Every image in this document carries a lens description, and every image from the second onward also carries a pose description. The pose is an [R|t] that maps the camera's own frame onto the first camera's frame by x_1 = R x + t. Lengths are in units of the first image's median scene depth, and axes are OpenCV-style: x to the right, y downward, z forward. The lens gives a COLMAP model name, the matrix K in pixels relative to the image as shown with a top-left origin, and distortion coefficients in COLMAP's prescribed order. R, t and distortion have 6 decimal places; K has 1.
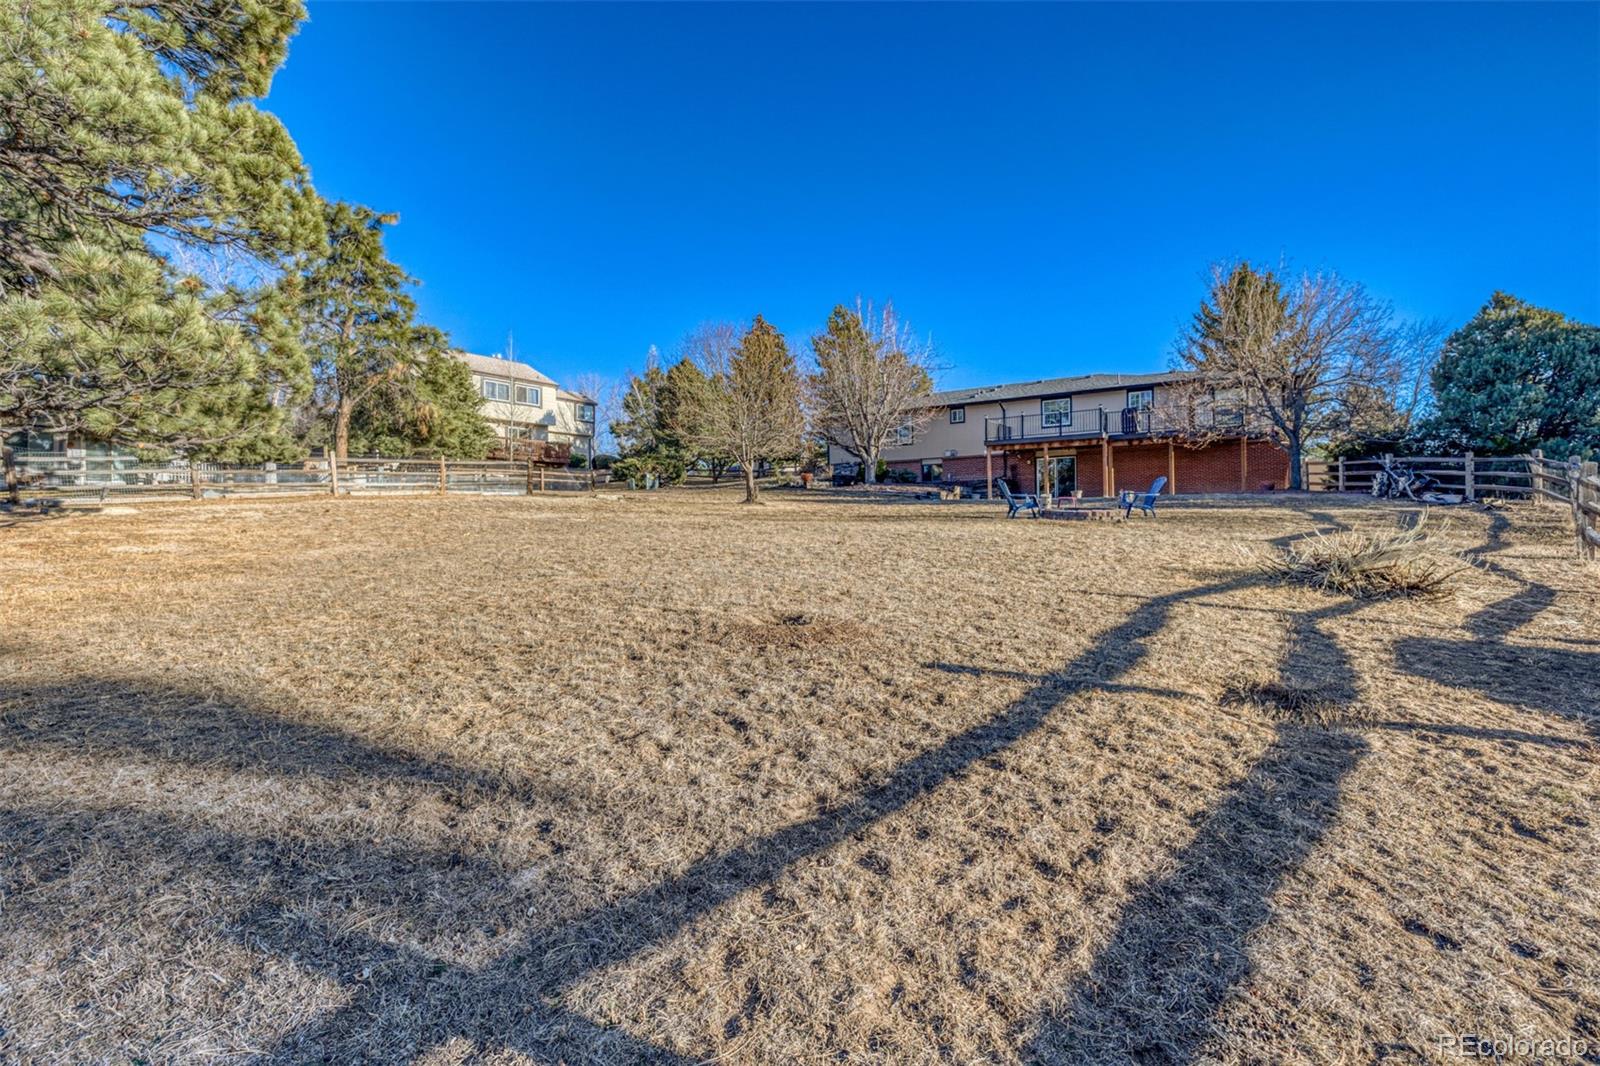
lens RADIAL K [[679.2, 0, 794.1], [0, 679.2, 525.0], [0, 0, 1]] dist [0.000683, 0.000781]
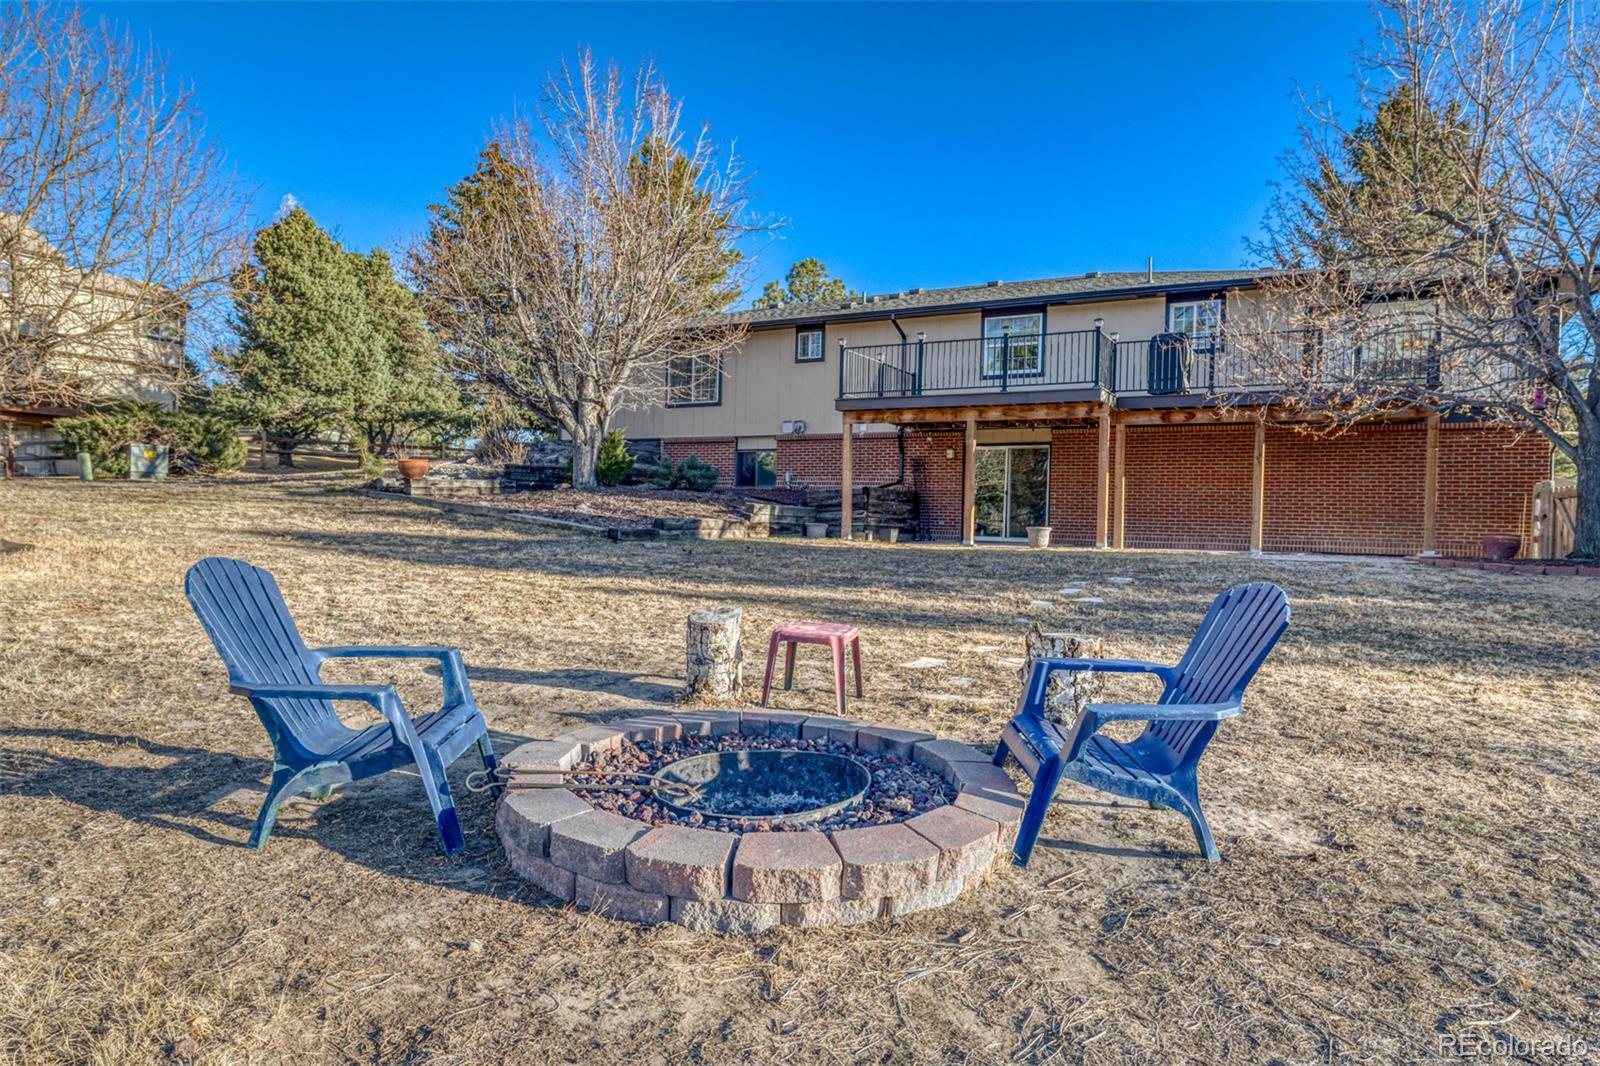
lens RADIAL K [[982.2, 0, 803.0], [0, 982.2, 537.3], [0, 0, 1]] dist [0.007865, 0.000874]
pose [[0.995895, 0.033136, 0.084232, 0.210029], [-0.033655, 0.999422, 0.004752, -0.040064], [-0.084026, -0.007567, 0.996435, 0.391033]]
